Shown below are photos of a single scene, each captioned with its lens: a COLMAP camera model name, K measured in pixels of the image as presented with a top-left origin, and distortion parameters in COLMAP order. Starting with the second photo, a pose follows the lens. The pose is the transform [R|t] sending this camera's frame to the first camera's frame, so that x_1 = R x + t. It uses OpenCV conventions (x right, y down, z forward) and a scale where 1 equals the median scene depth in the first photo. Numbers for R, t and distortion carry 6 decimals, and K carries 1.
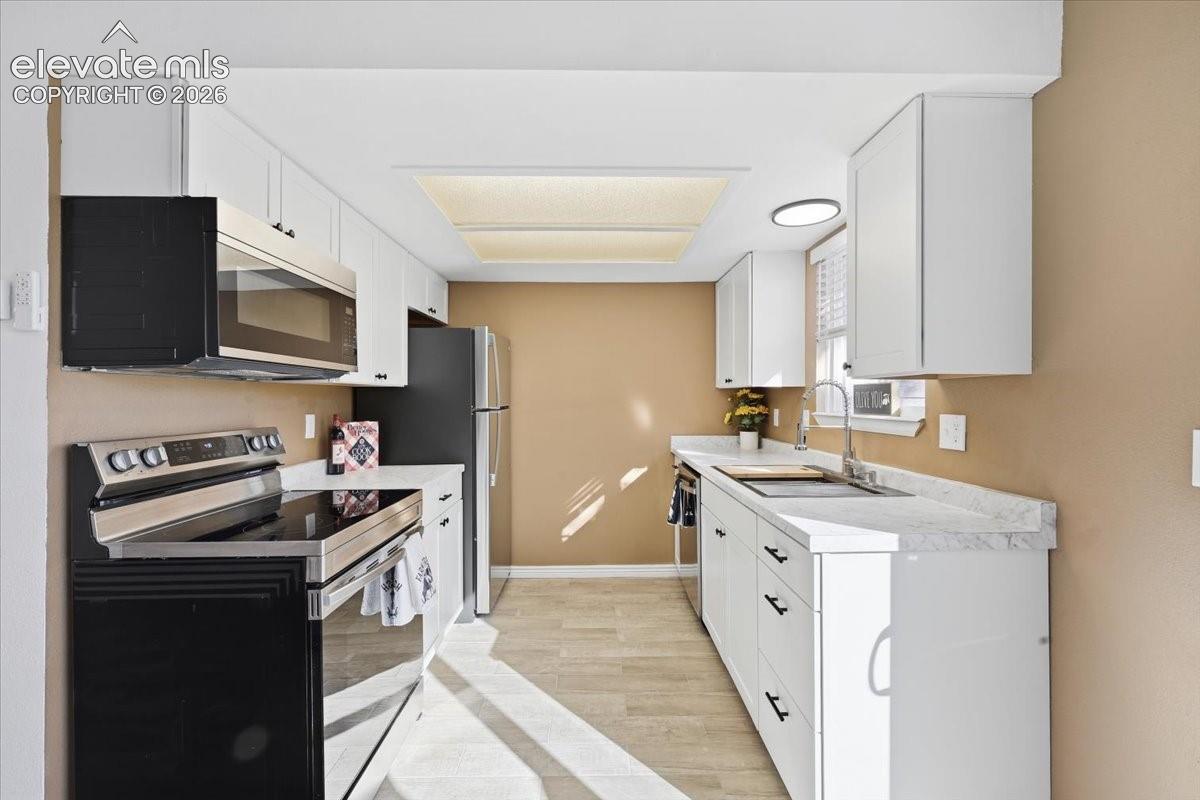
lens RADIAL K [[504.1, 0, 605.0], [0, 504.1, 399.4], [0, 0, 1]] dist [-0.000737, -0.000779]
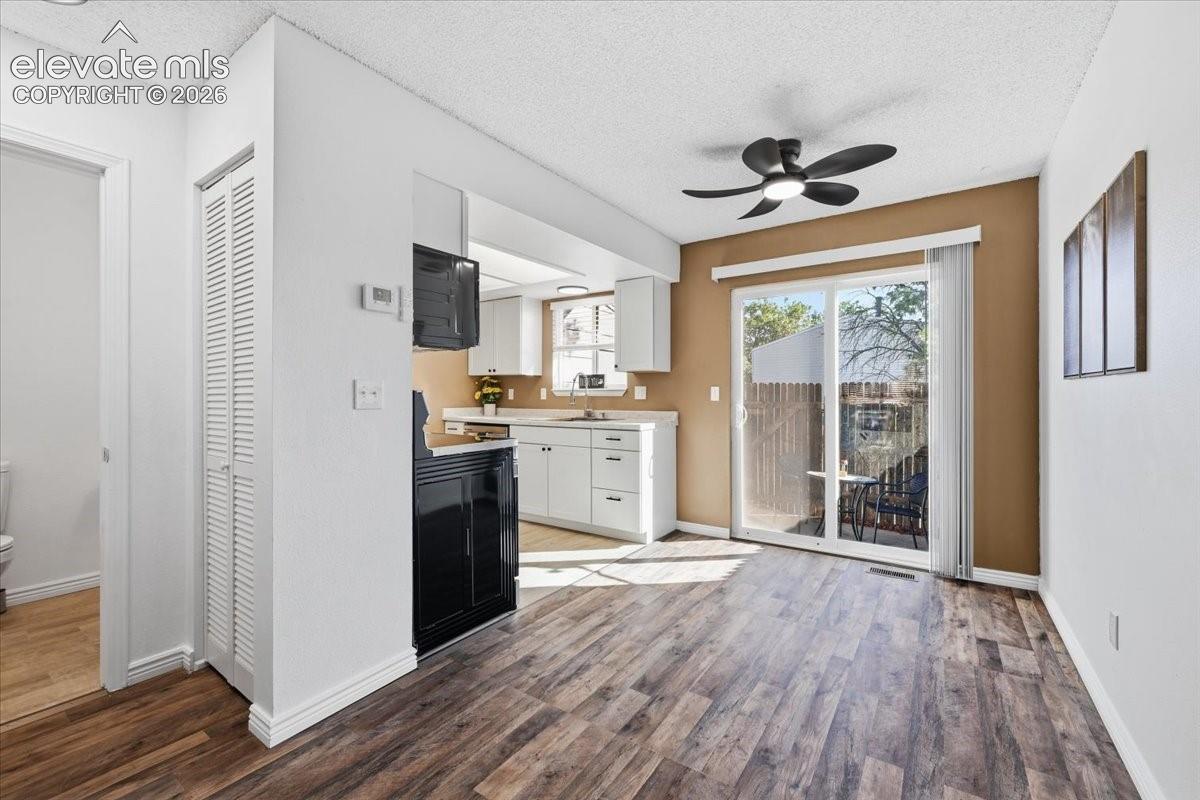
lens RADIAL K [[504.1, 0, 611.6], [0, 504.1, 396.6], [0, 0, 1]] dist [-0.000737, -0.000779]
pose [[0.559509, -0.001031, 0.828824, -0.982017], [0.001393, 0.999999, 0.000304, 0.050821], [-0.828823, 0.000985, 0.559509, -0.224167]]
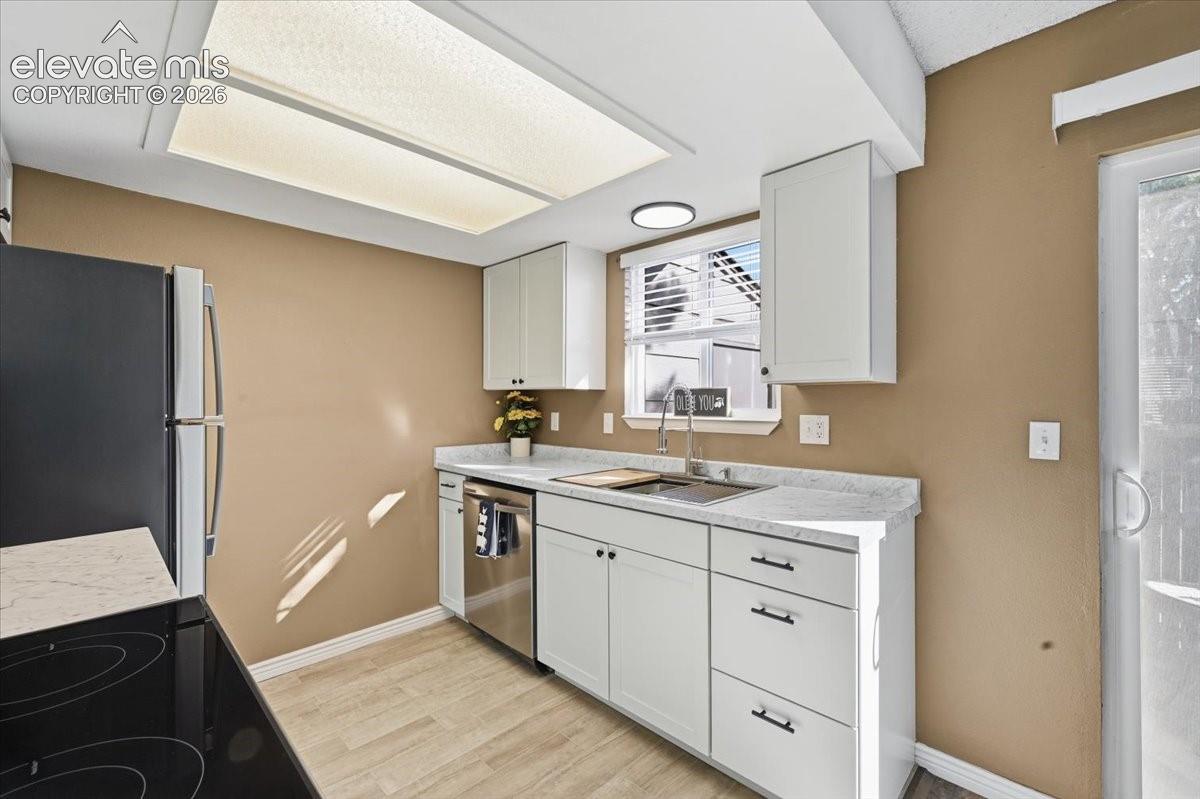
lens RADIAL K [[504.1, 0, 597.5], [0, 504.1, 404.2], [0, 0, 1]] dist [-0.000737, -0.000779]
pose [[0.711069, -0.005253, 0.703102, -0.321027], [0.002523, 0.999985, 0.004919, -0.001757], [-0.703118, -0.001724, 0.711072, 0.309264]]
